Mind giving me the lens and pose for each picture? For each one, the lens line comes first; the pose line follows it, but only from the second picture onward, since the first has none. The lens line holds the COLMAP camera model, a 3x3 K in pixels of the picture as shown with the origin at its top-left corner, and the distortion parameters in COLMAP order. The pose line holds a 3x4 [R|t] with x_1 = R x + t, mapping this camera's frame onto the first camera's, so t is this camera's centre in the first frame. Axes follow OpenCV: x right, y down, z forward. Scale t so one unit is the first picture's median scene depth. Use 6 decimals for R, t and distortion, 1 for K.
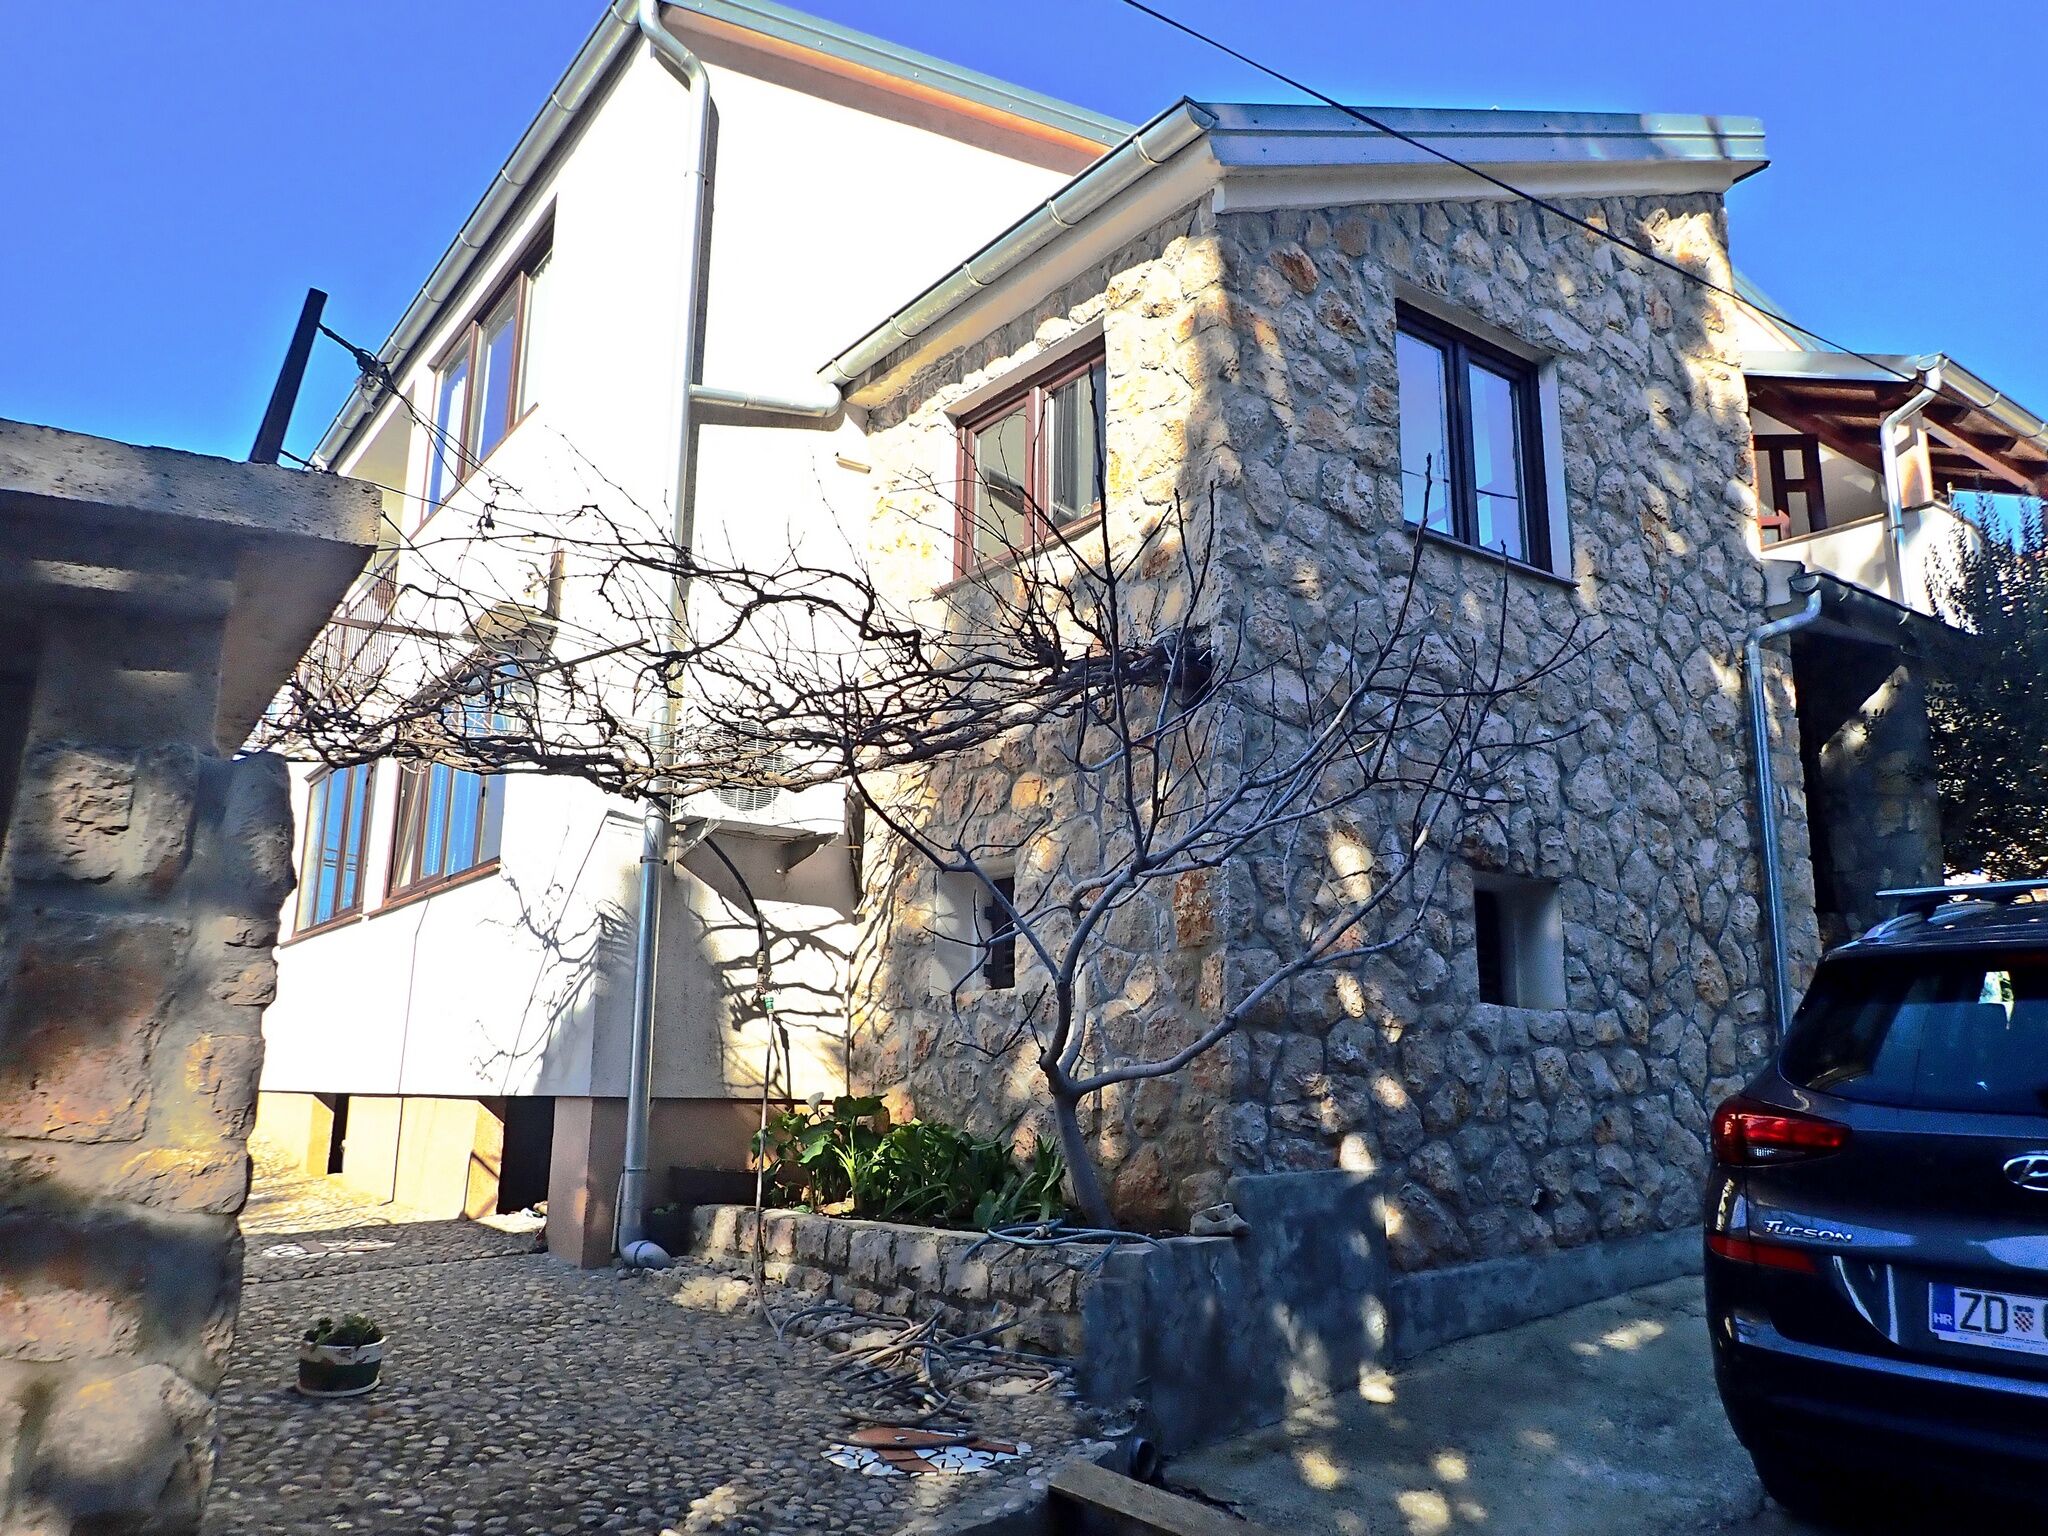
lens RADIAL K [[1525.4, 0, 1024.0], [0, 1525.4, 768.0], [0, 0, 1]] dist [-0.002166, -0.008849]
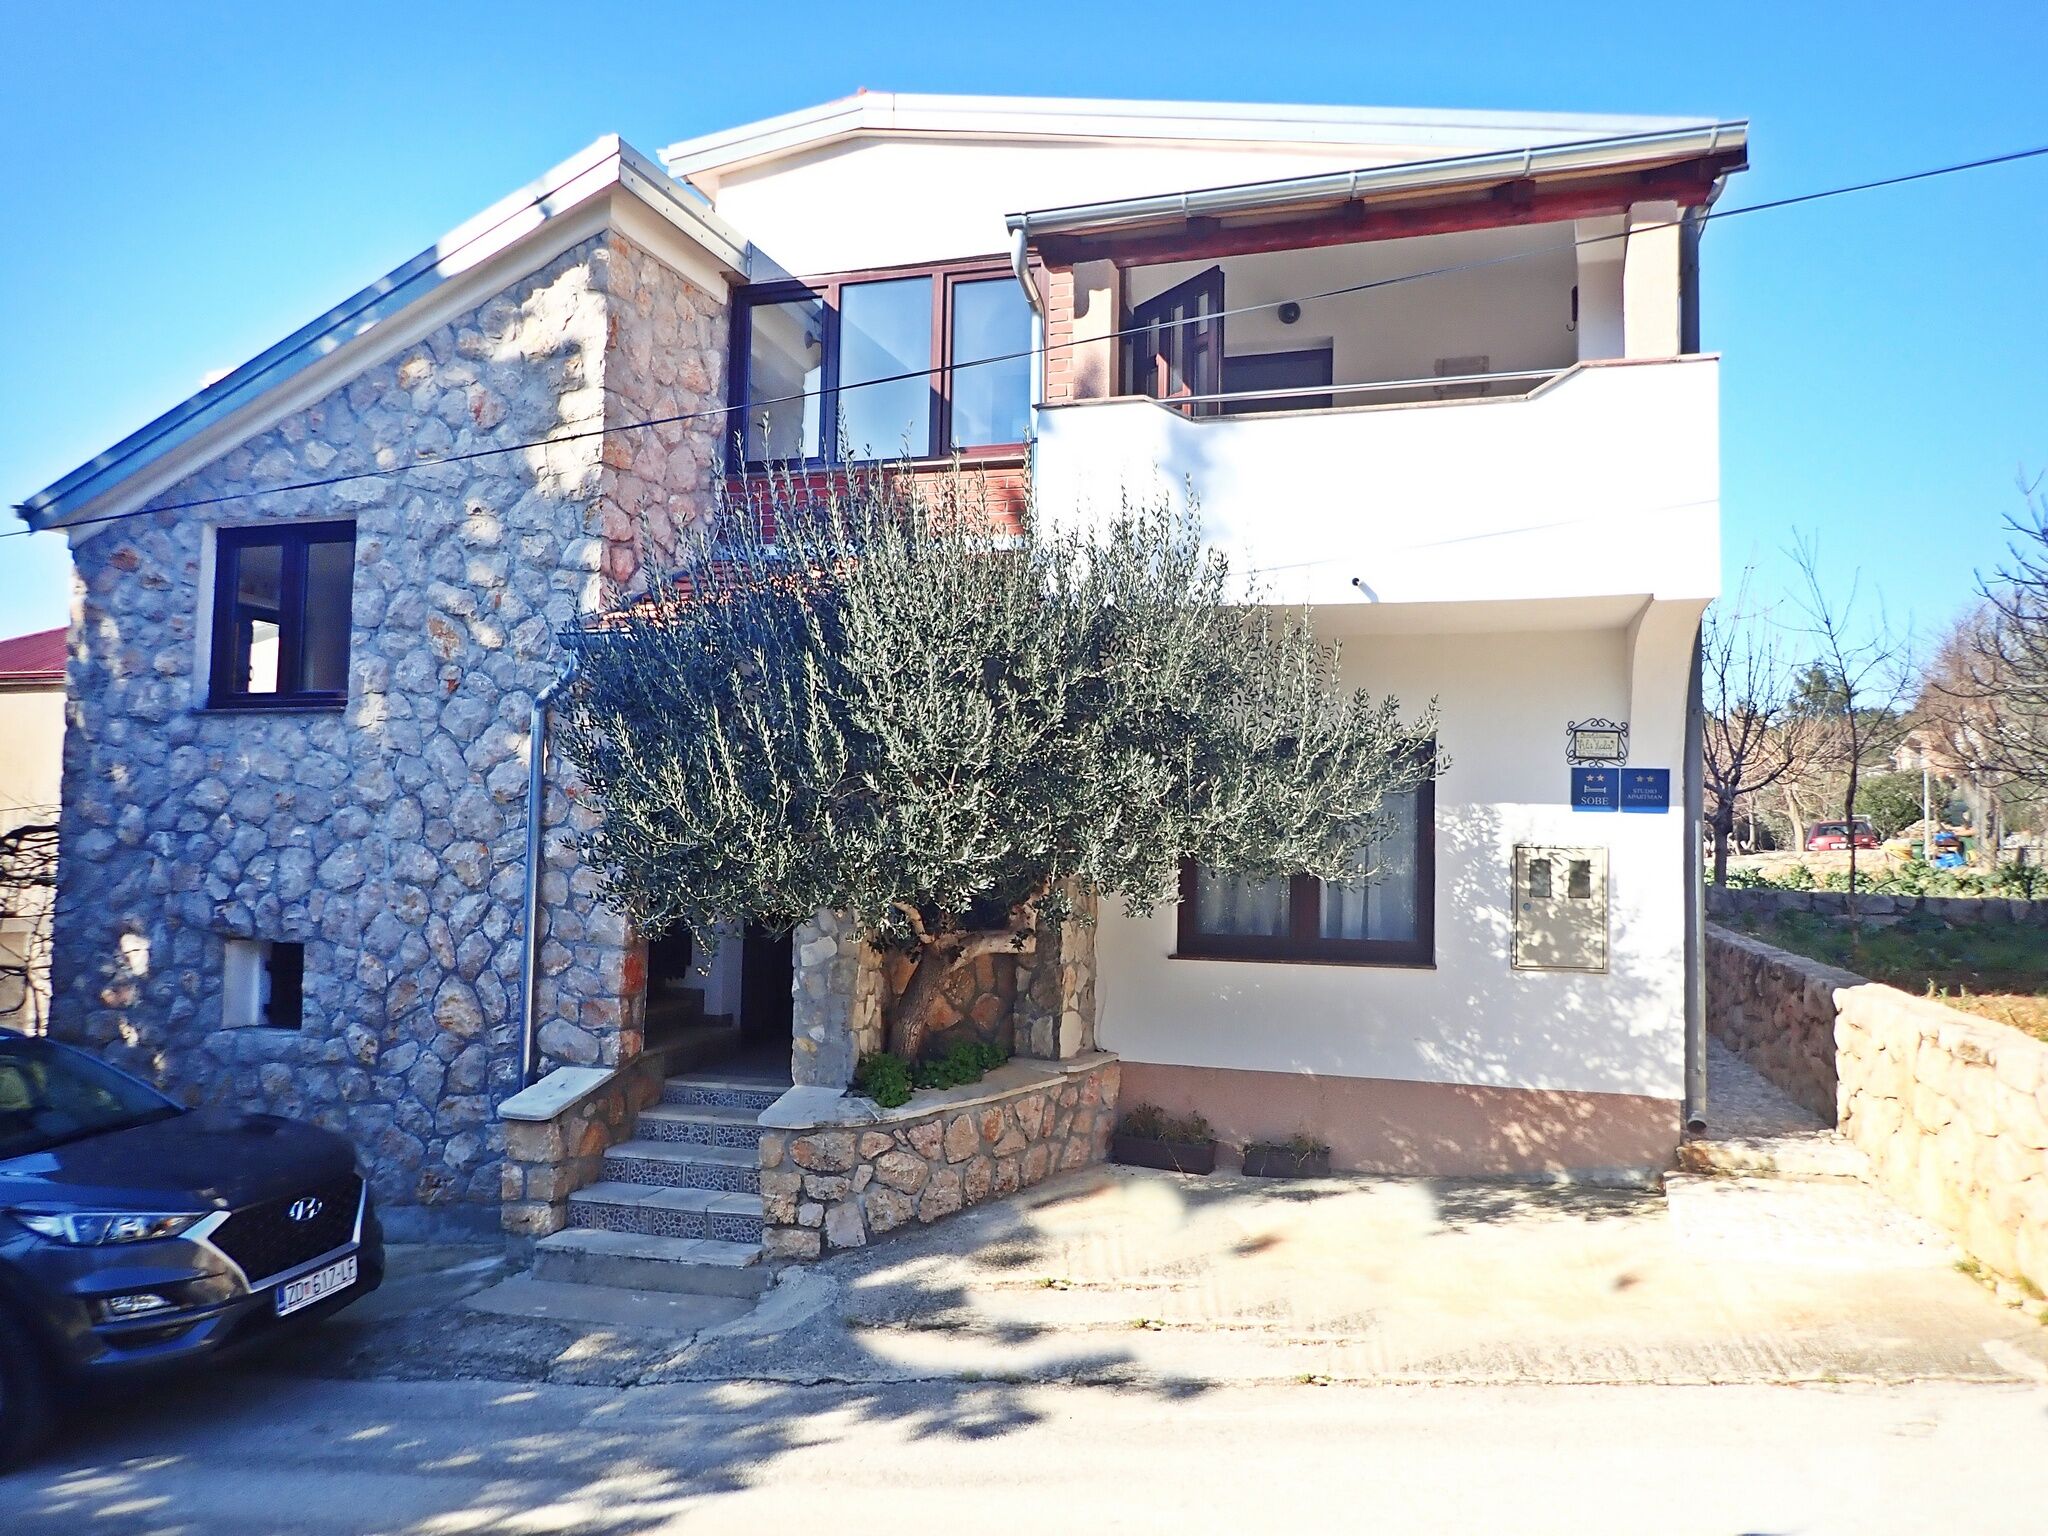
lens RADIAL K [[1525.4, 0, 1024.0], [0, 1525.4, 768.0], [0, 0, 1]] dist [-0.002166, -0.008849]
pose [[0.573673, -0.049389, -0.817594, 1.788437], [0.159275, 0.985853, 0.052204, -0.047159], [0.803449, -0.160171, 0.573423, 0.737273]]
